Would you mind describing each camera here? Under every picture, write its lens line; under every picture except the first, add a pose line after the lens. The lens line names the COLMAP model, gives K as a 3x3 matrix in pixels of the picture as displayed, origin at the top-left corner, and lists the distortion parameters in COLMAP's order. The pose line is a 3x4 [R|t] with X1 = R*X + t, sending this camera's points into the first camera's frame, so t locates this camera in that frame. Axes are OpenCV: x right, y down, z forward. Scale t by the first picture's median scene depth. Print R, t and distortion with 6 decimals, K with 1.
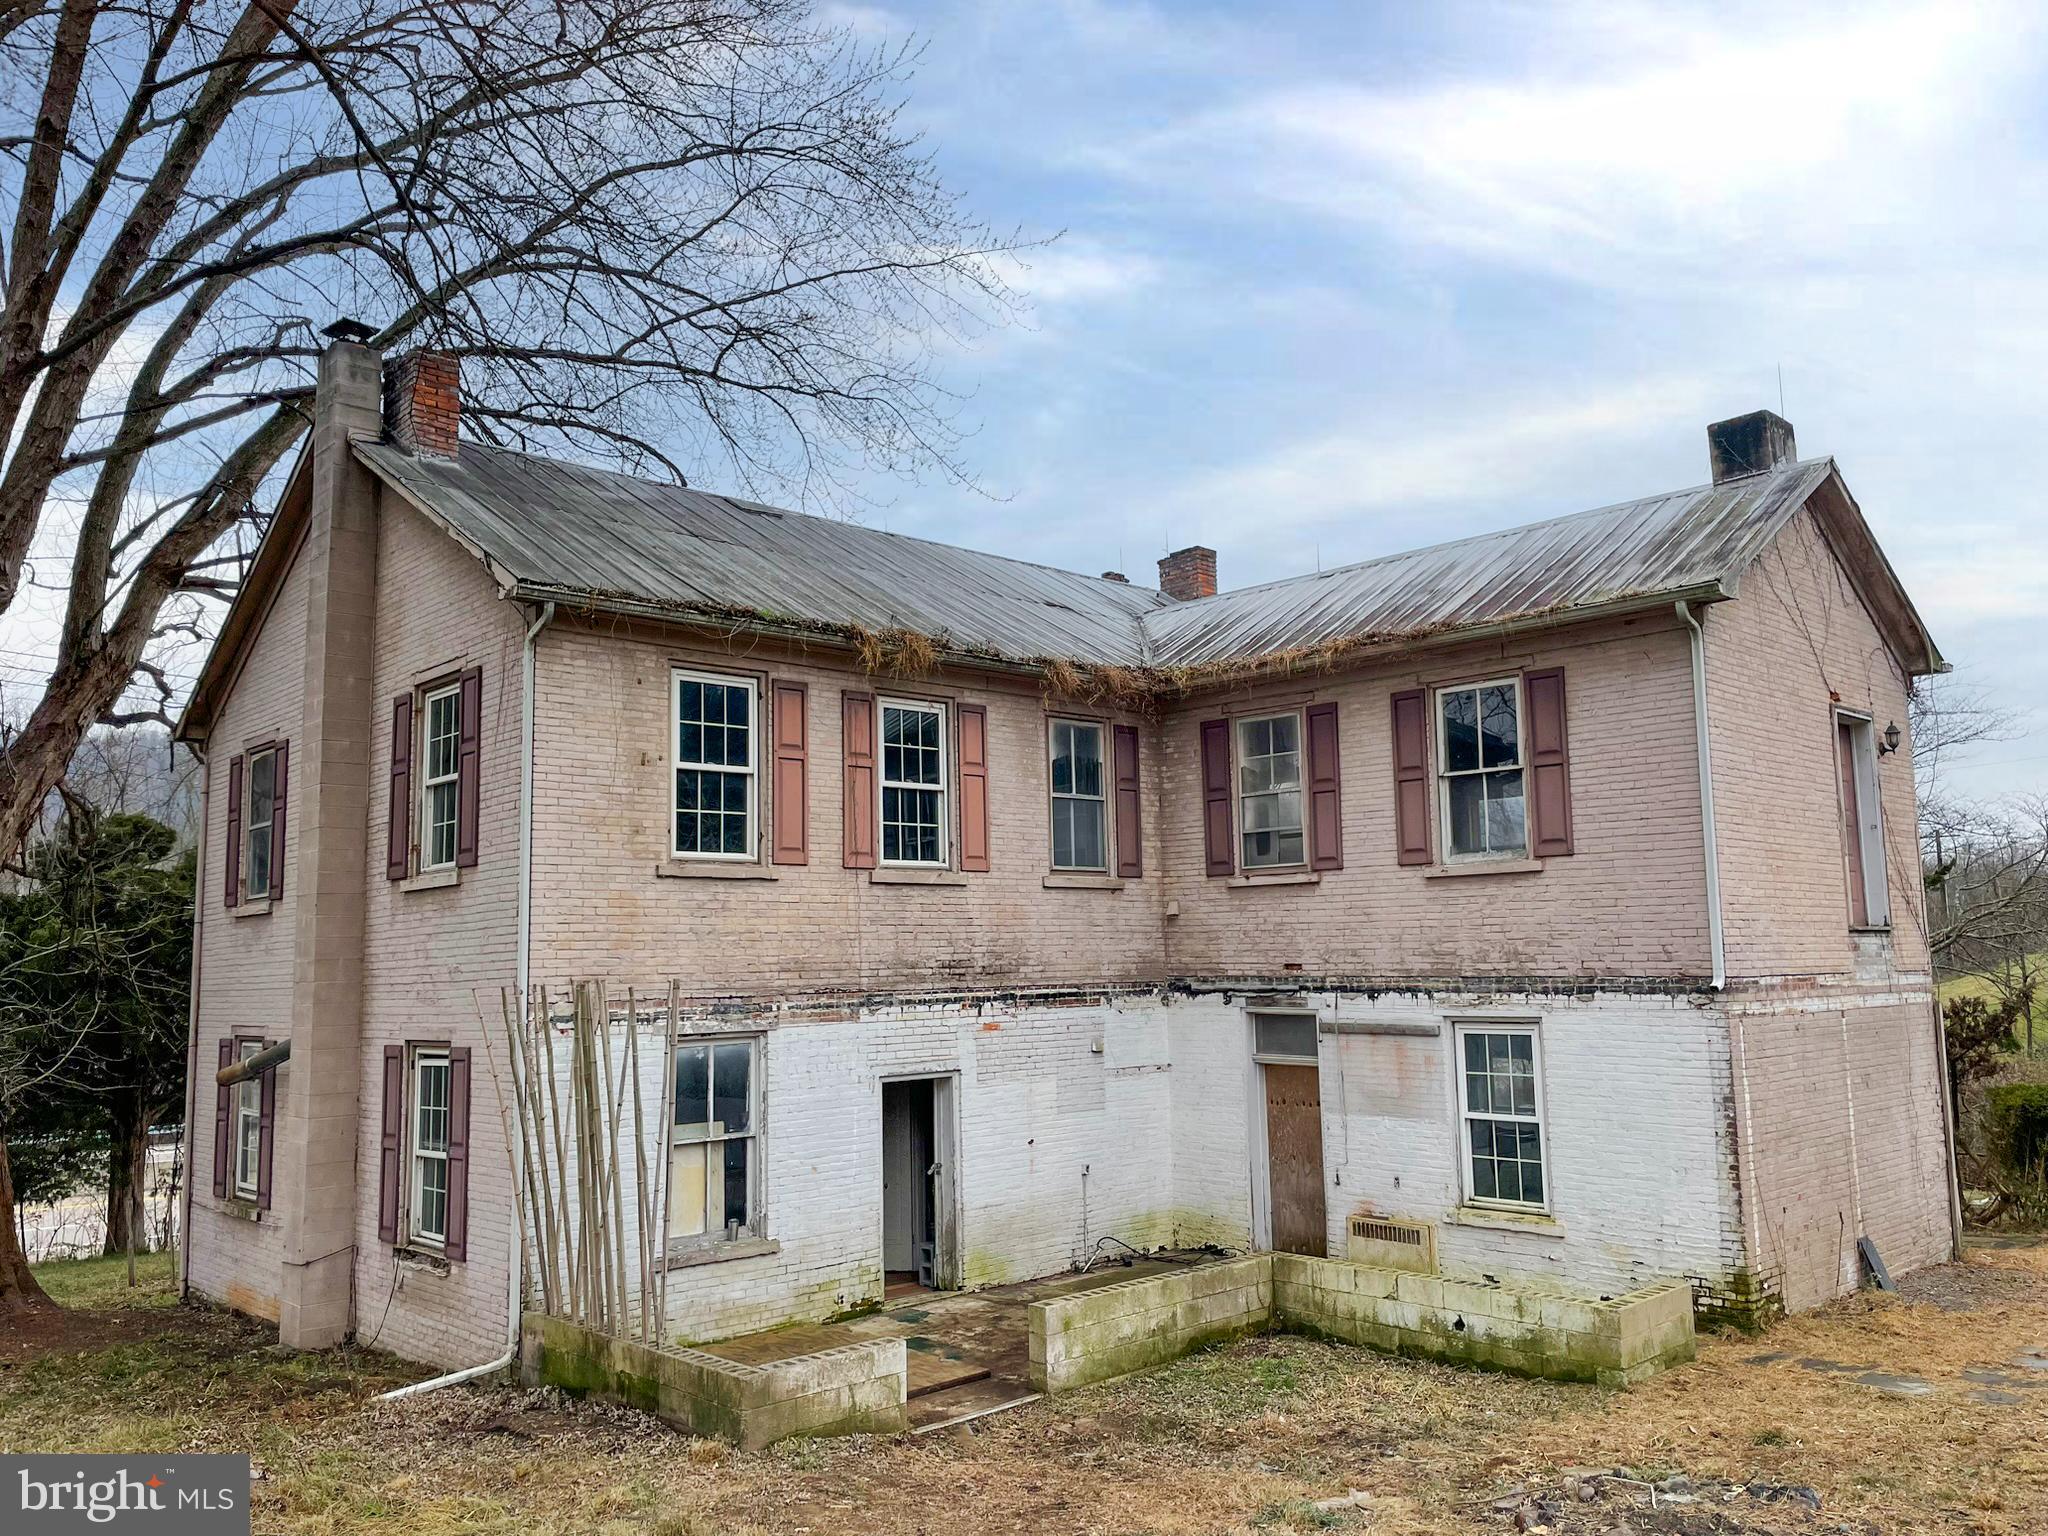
lens RADIAL K [[1541.5, 0, 1024.0], [0, 1541.5, 768.0], [0, 0, 1]] dist [0.095148, -0.132512]
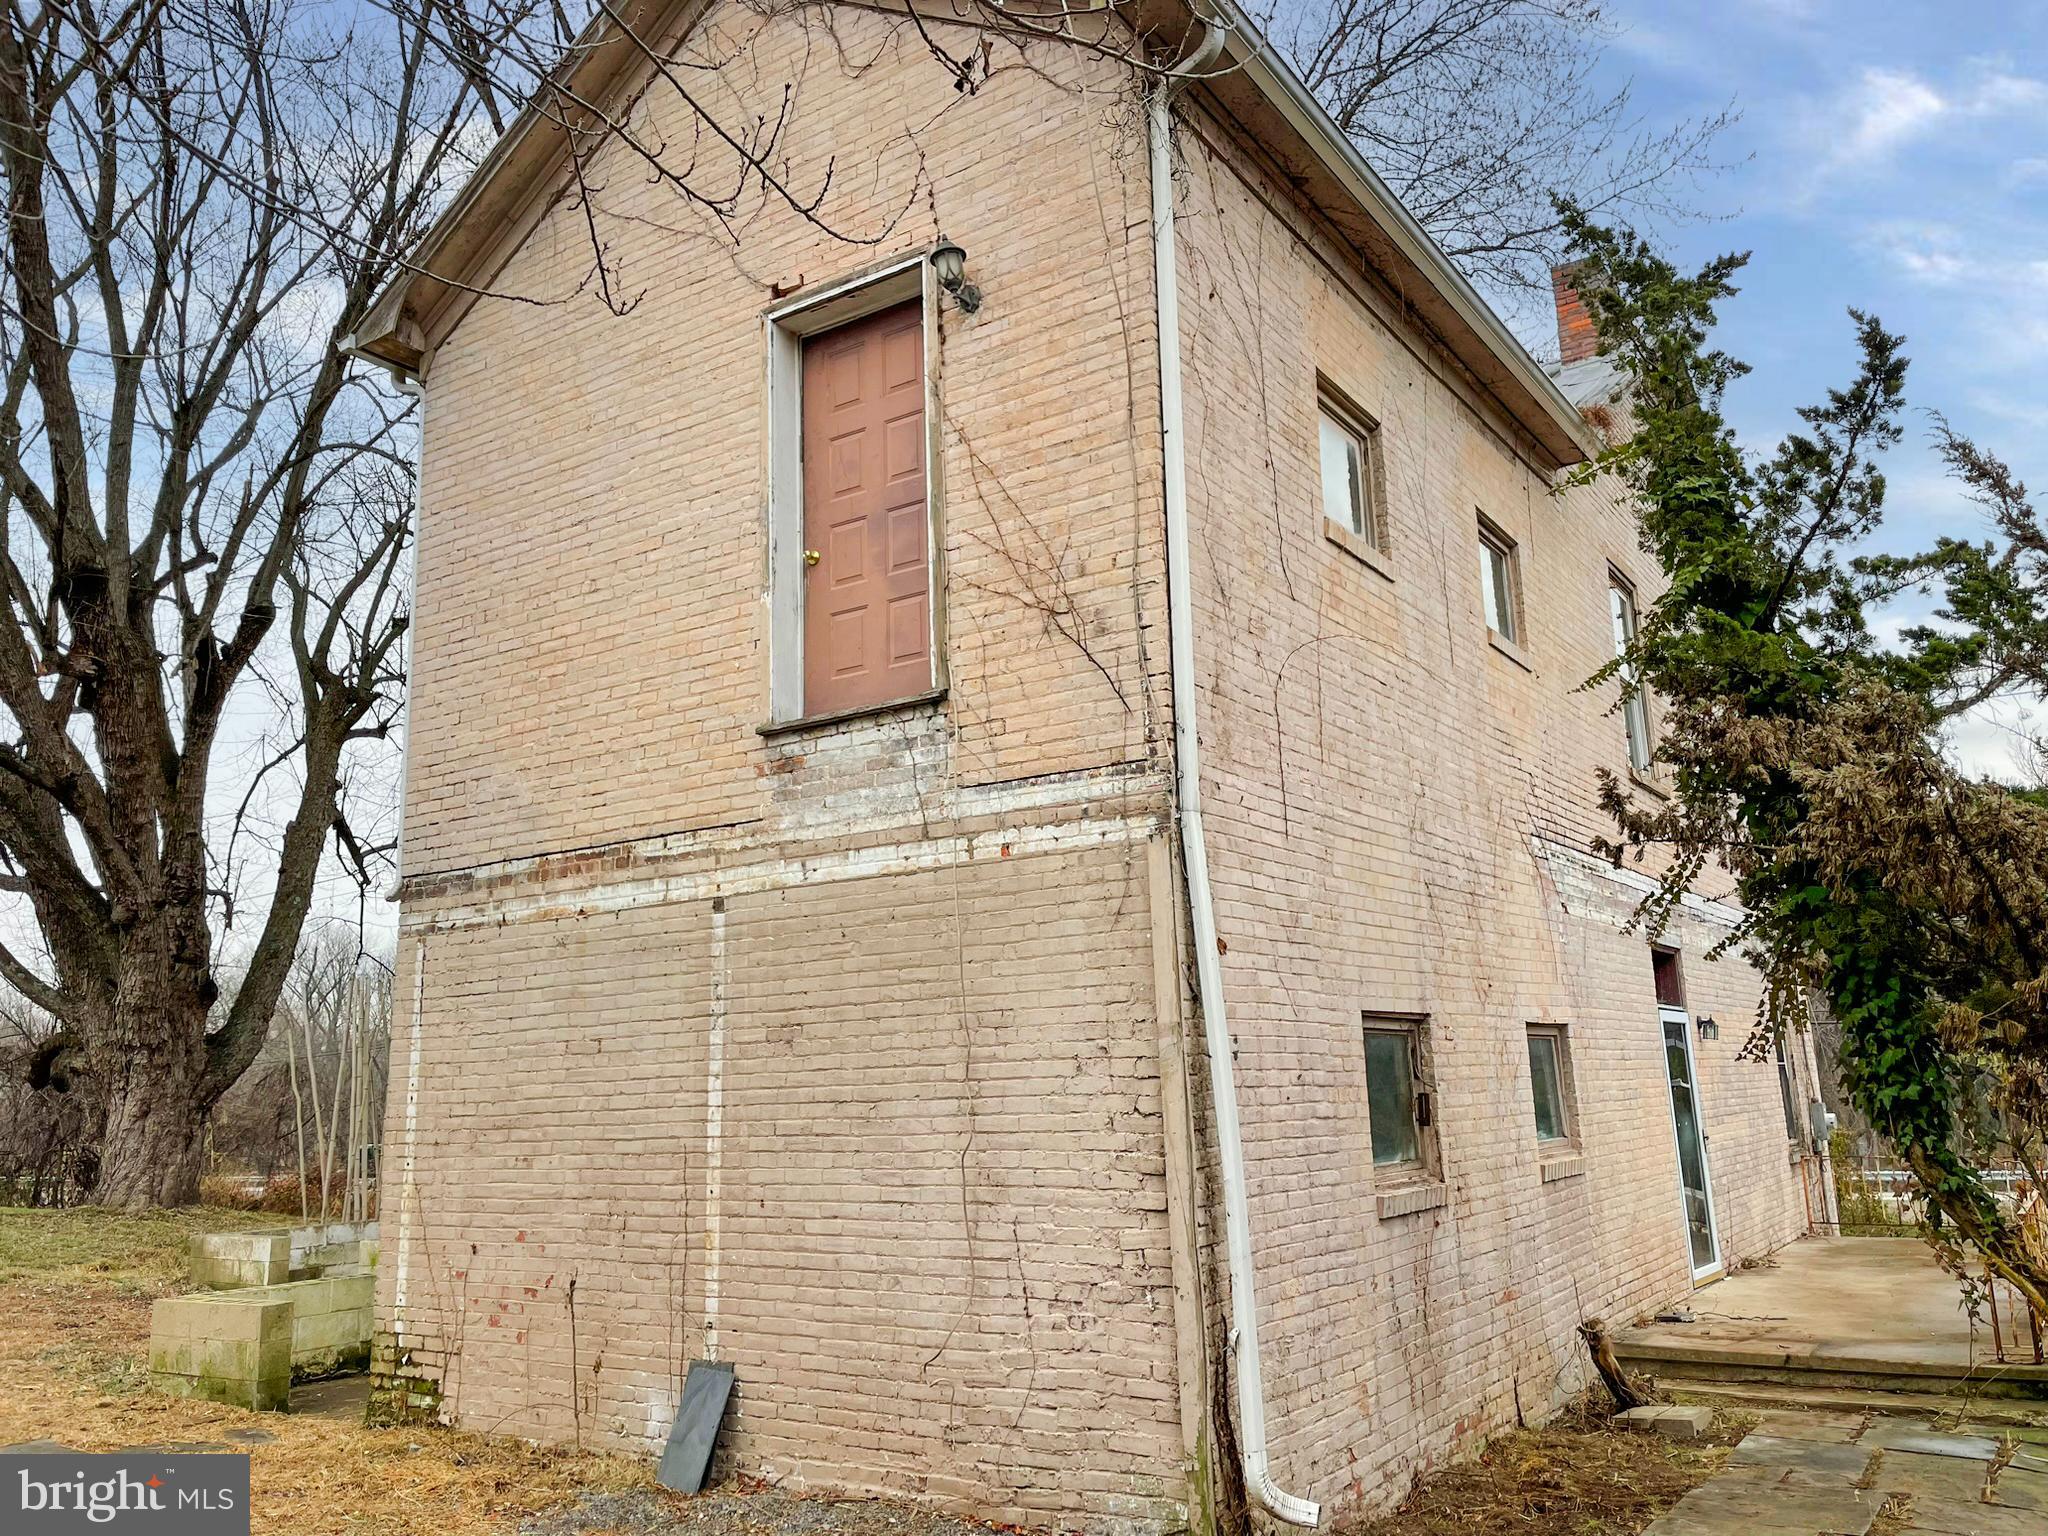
lens RADIAL K [[1541.5, 0, 1024.0], [0, 1541.5, 768.0], [0, 0, 1]] dist [0.095148, -0.132512]
pose [[0.253691, -0.173397, -0.951617, 1.110205], [0.160642, 0.977692, -0.135323, 0.211782], [0.953853, -0.118539, 0.275887, 1.030516]]
